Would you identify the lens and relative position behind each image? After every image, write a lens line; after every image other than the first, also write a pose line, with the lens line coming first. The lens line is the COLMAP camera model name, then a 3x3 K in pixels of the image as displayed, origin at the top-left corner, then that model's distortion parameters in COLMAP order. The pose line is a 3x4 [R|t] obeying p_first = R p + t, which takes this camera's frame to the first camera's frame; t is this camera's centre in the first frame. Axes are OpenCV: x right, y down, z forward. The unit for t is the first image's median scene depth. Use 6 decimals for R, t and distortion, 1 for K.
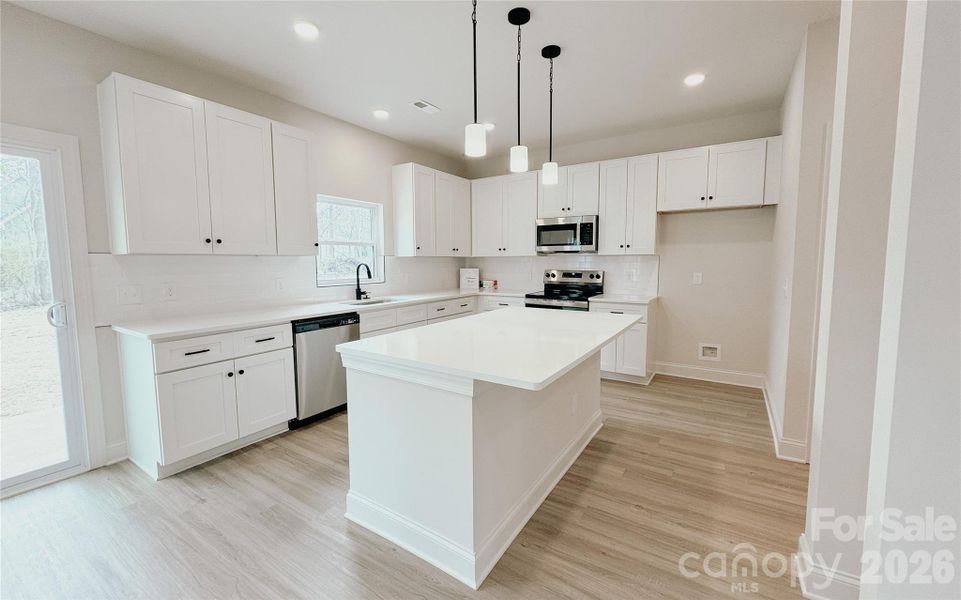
lens RADIAL K [[389.5, 0, 485.3], [0, 389.5, 294.2], [0, 0, 1]] dist [-0.000380, -0.000610]
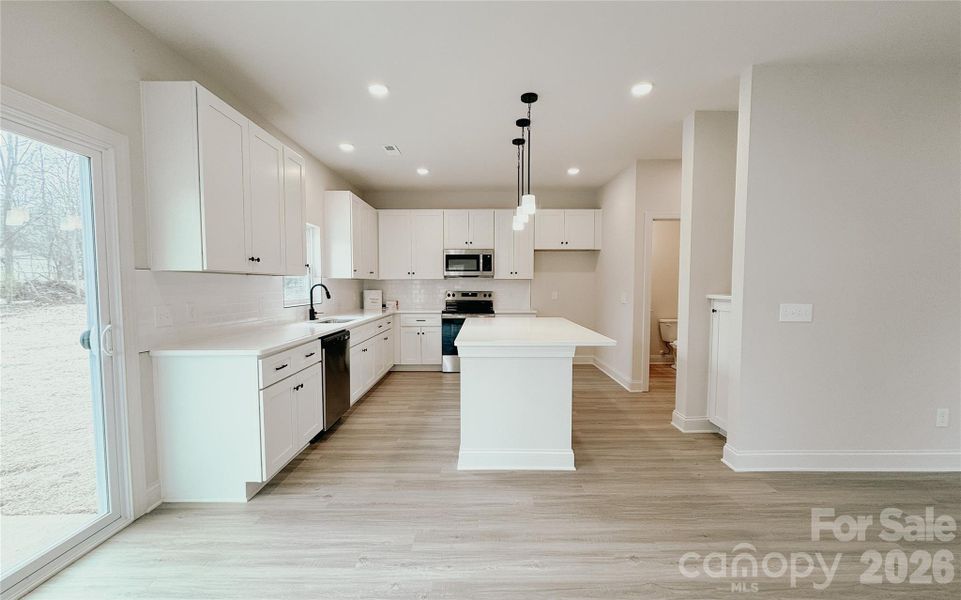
lens RADIAL K [[389.5, 0, 487.8], [0, 389.5, 307.0], [0, 0, 1]] dist [-0.000380, -0.000610]
pose [[0.834078, -0.027851, 0.550943, -0.499712], [0.045620, 0.998786, -0.018574, 0.020084], [-0.549757, 0.040626, 0.834336, -0.099494]]
